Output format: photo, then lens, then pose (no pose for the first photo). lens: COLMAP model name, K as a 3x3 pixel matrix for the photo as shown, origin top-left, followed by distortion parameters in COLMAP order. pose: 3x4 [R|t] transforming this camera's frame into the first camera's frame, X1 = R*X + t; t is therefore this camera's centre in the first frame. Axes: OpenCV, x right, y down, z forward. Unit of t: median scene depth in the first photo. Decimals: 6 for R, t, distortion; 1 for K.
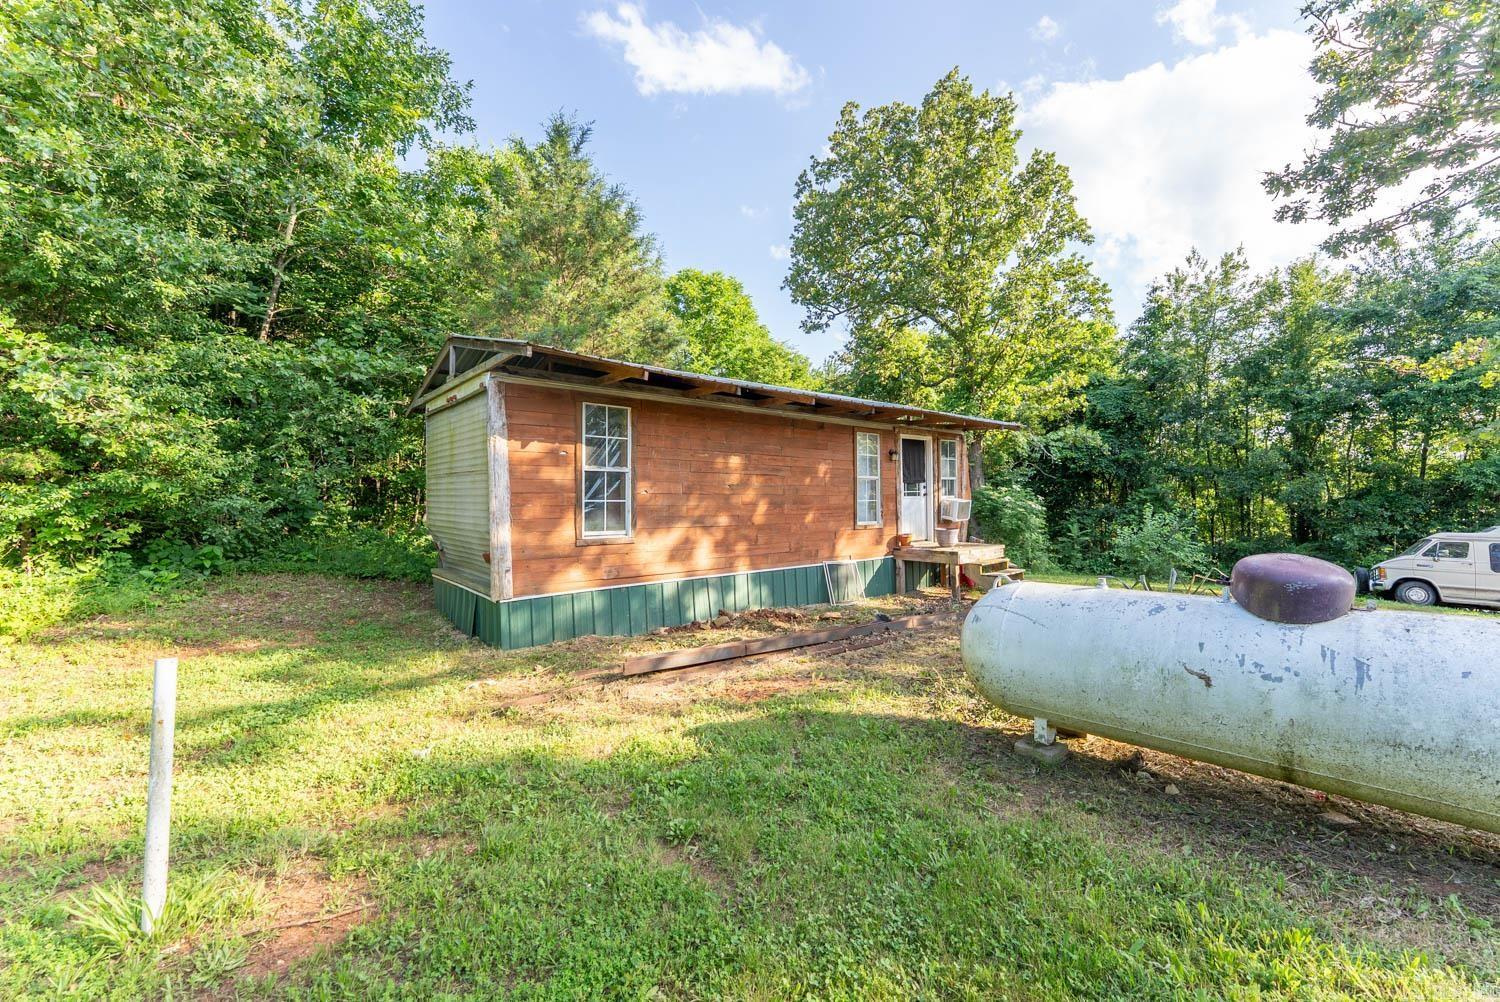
lens RADIAL K [[611.3, 0, 750.0], [0, 611.3, 501.0], [0, 0, 1]] dist [0.009510, -0.000618]
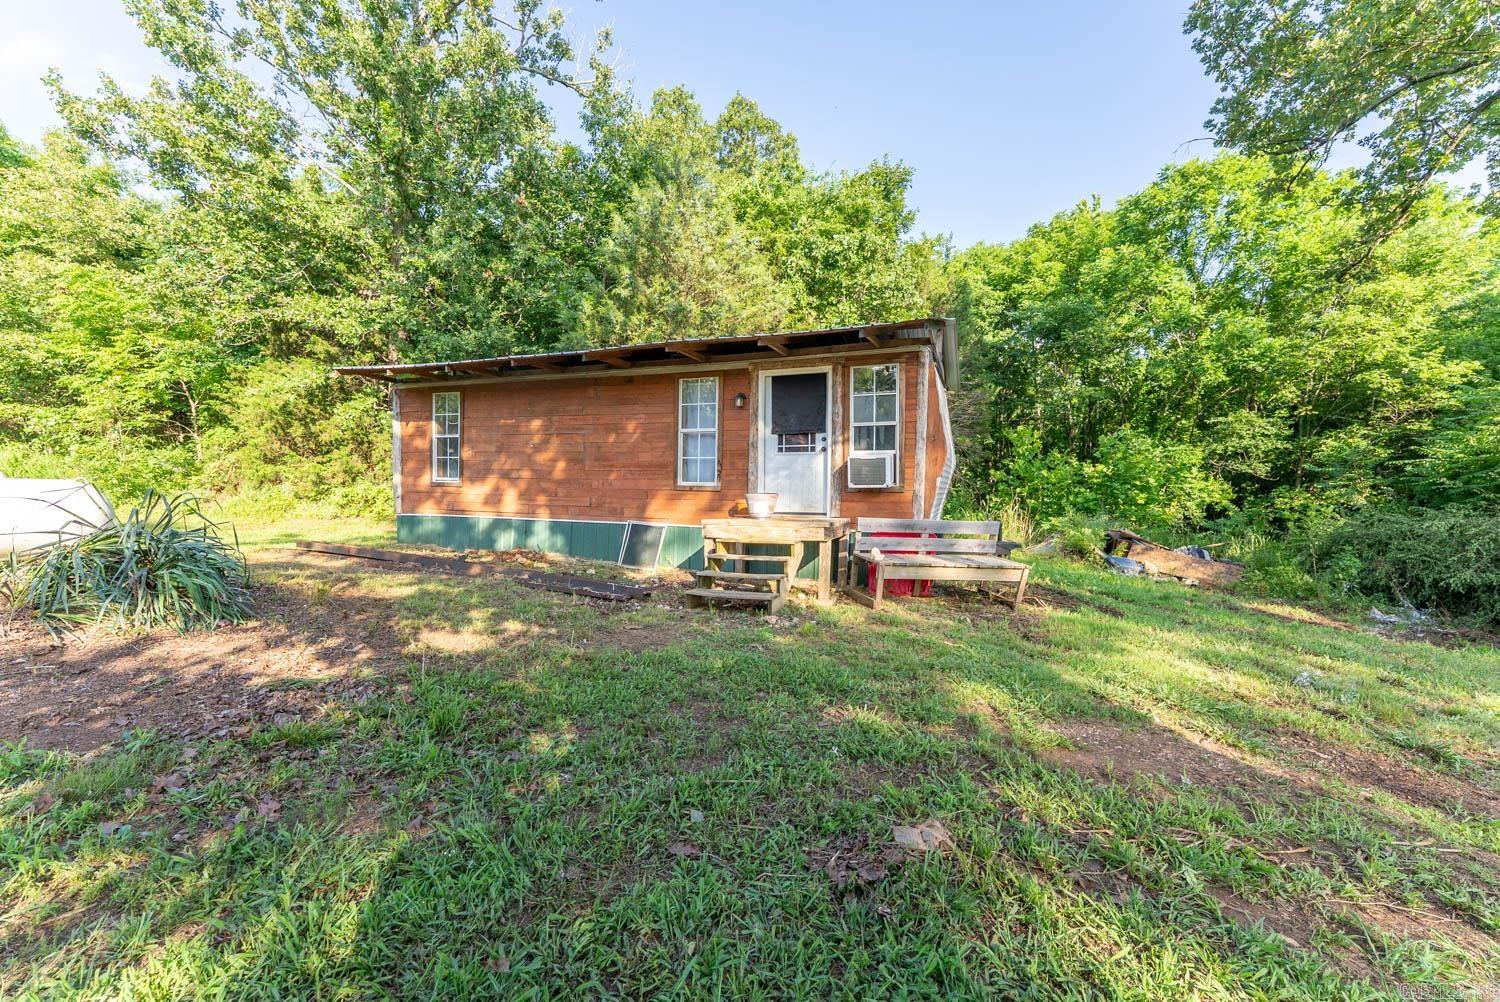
lens RADIAL K [[611.3, 0, 750.0], [0, 611.3, 501.0], [0, 0, 1]] dist [0.009510, -0.000618]
pose [[0.458663, 0.032360, -0.888021, 1.159683], [-0.015729, 0.999476, 0.028297, 0.039748], [0.888471, 0.000989, 0.458931, 0.796936]]
